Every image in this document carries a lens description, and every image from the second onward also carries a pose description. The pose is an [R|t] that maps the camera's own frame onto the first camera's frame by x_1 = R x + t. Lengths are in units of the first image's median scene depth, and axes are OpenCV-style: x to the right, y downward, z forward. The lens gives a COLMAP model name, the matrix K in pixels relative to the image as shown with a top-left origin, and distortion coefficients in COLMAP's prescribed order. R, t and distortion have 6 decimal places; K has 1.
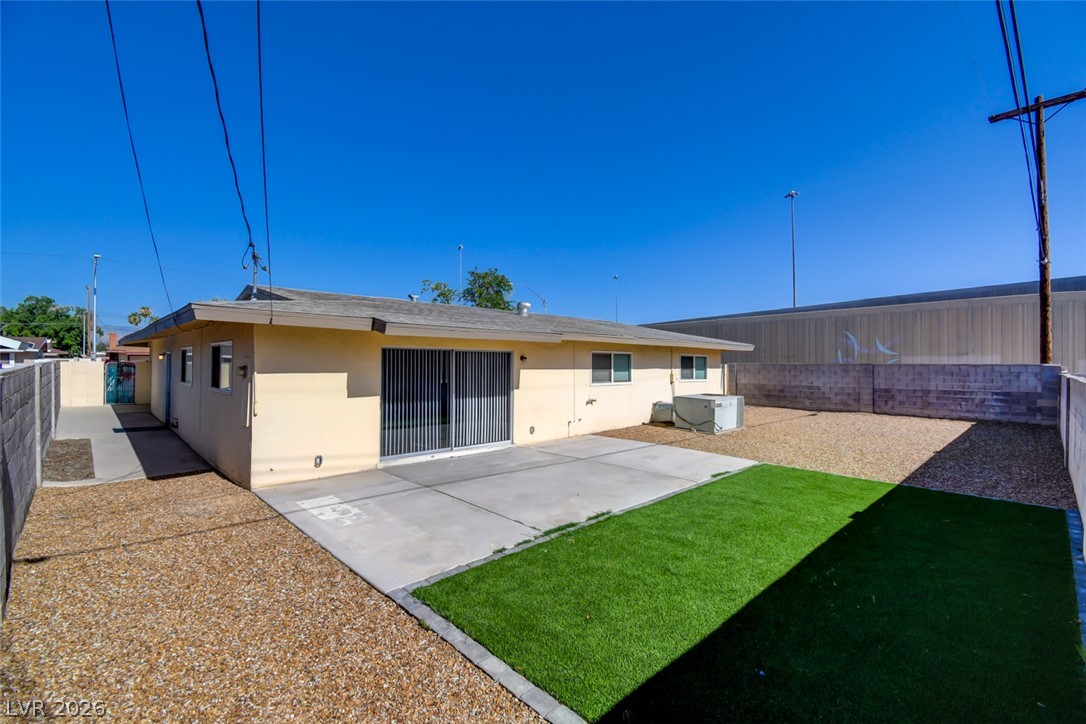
lens RADIAL K [[485.9, 0, 544.6], [0, 485.9, 357.4], [0, 0, 1]] dist [-0.018228, -0.001761]
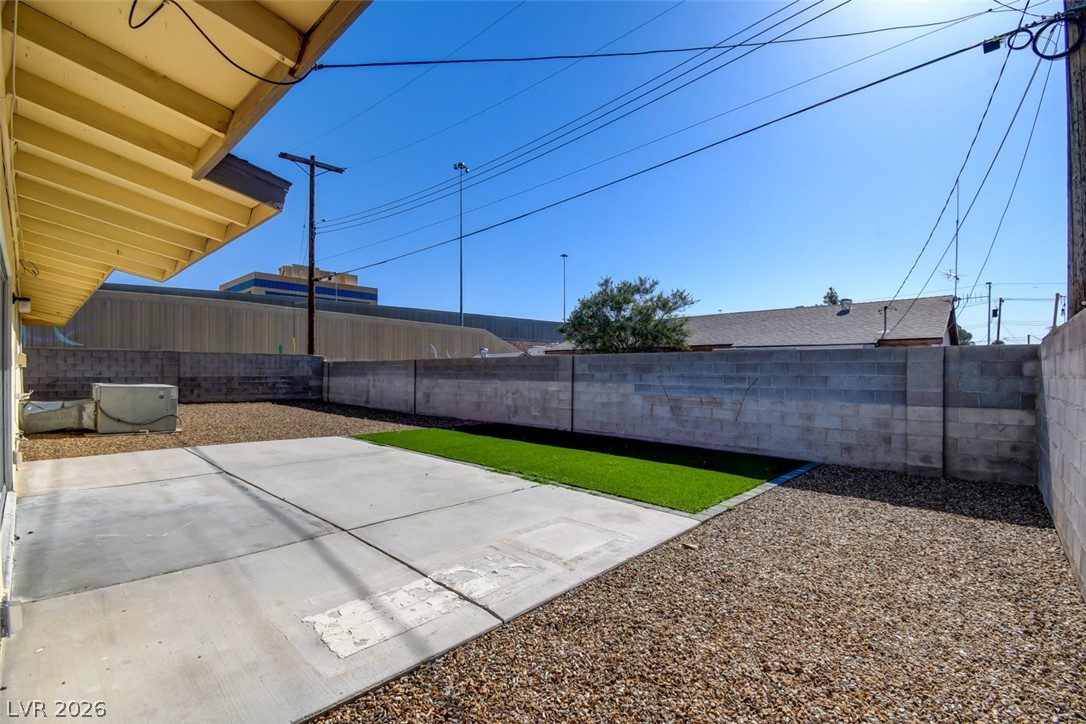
lens RADIAL K [[485.9, 0, 559.6], [0, 485.9, 375.8], [0, 0, 1]] dist [-0.018228, -0.001761]
pose [[-0.066453, -0.015744, 0.997665, -0.376281], [-0.017722, 0.999736, 0.014596, 0.041250], [-0.997632, -0.016710, -0.066714, 0.379171]]
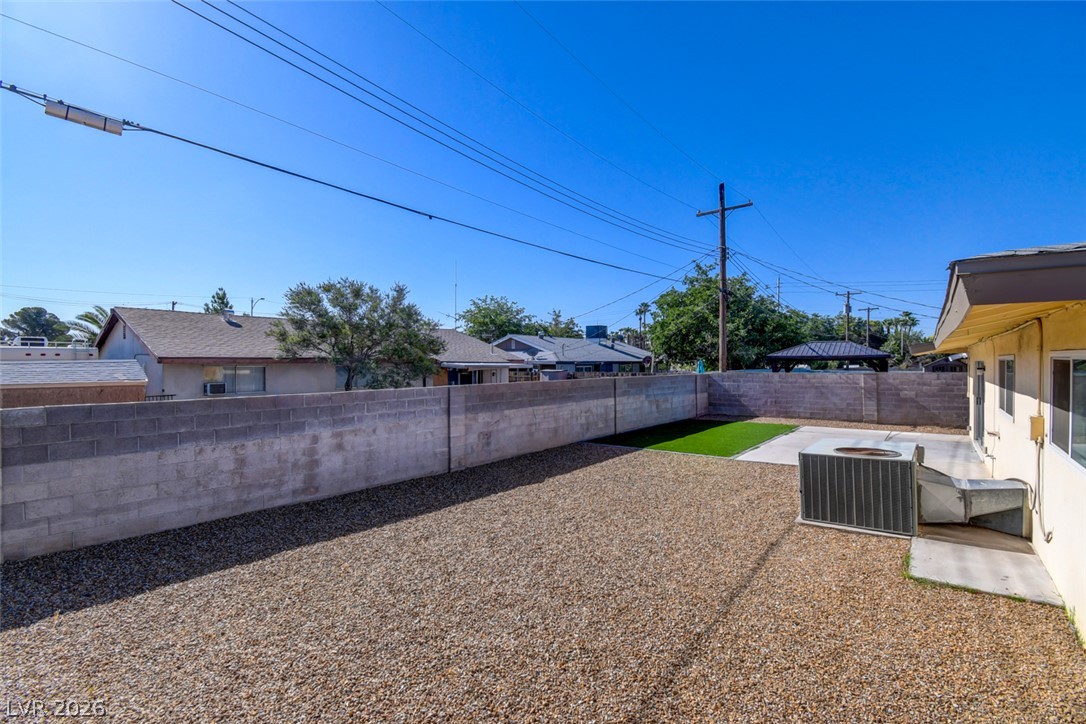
lens RADIAL K [[485.9, 0, 538.4], [0, 485.9, 366.6], [0, 0, 1]] dist [-0.018228, -0.001761]
pose [[-0.992743, -0.004482, -0.120170, 0.484470], [-0.004077, 0.999985, -0.003612, 0.007934], [0.120184, -0.003095, -0.992747, 1.156431]]
